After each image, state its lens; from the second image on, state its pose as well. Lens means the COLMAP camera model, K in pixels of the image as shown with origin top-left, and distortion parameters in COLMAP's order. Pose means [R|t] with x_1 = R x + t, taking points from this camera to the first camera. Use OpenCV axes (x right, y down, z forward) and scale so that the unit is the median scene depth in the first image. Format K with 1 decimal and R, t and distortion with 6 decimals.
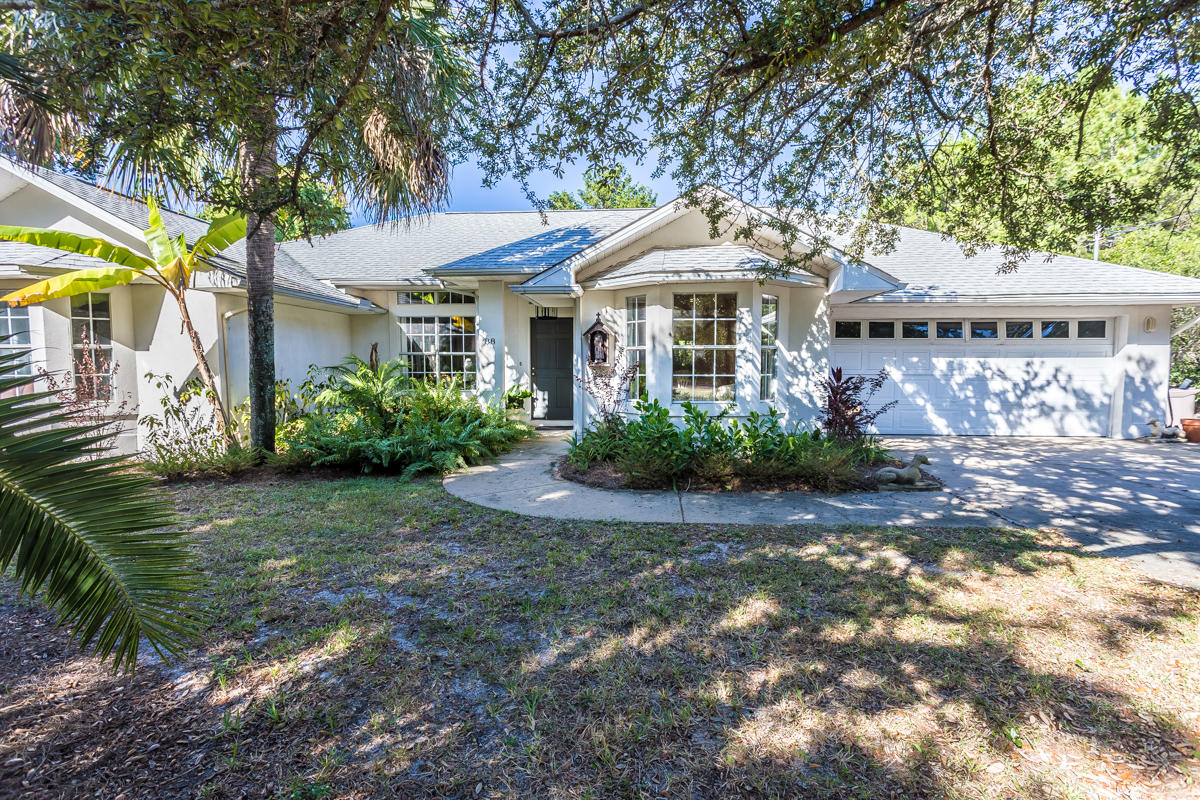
lens RADIAL K [[582.2, 0, 599.1], [0, 582.2, 373.3], [0, 0, 1]] dist [-0.001628, 0.000066]
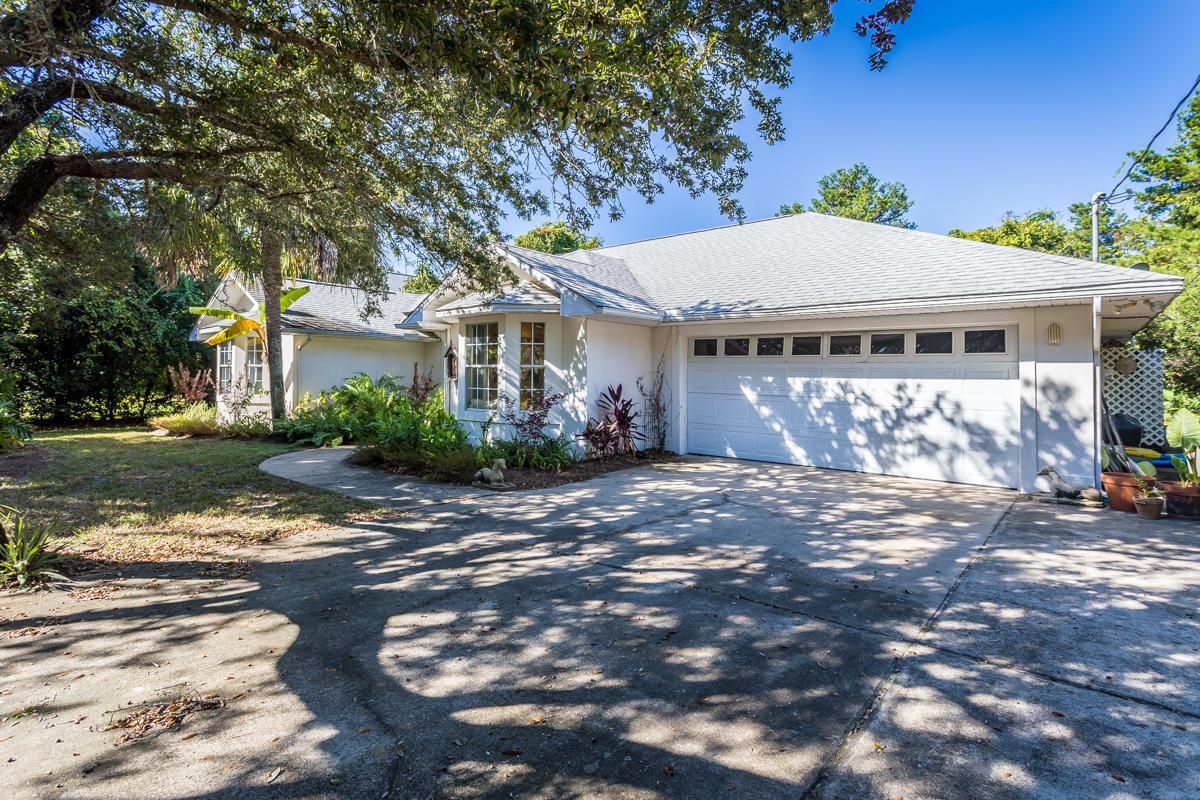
lens RADIAL K [[582.2, 0, 599.1], [0, 582.2, 373.3], [0, 0, 1]] dist [-0.001628, 0.000066]
pose [[0.802314, 0.008420, -0.596843, 0.879606], [-0.023086, 0.999590, -0.016932, -0.011937], [0.596456, 0.027363, 0.802180, 0.118908]]
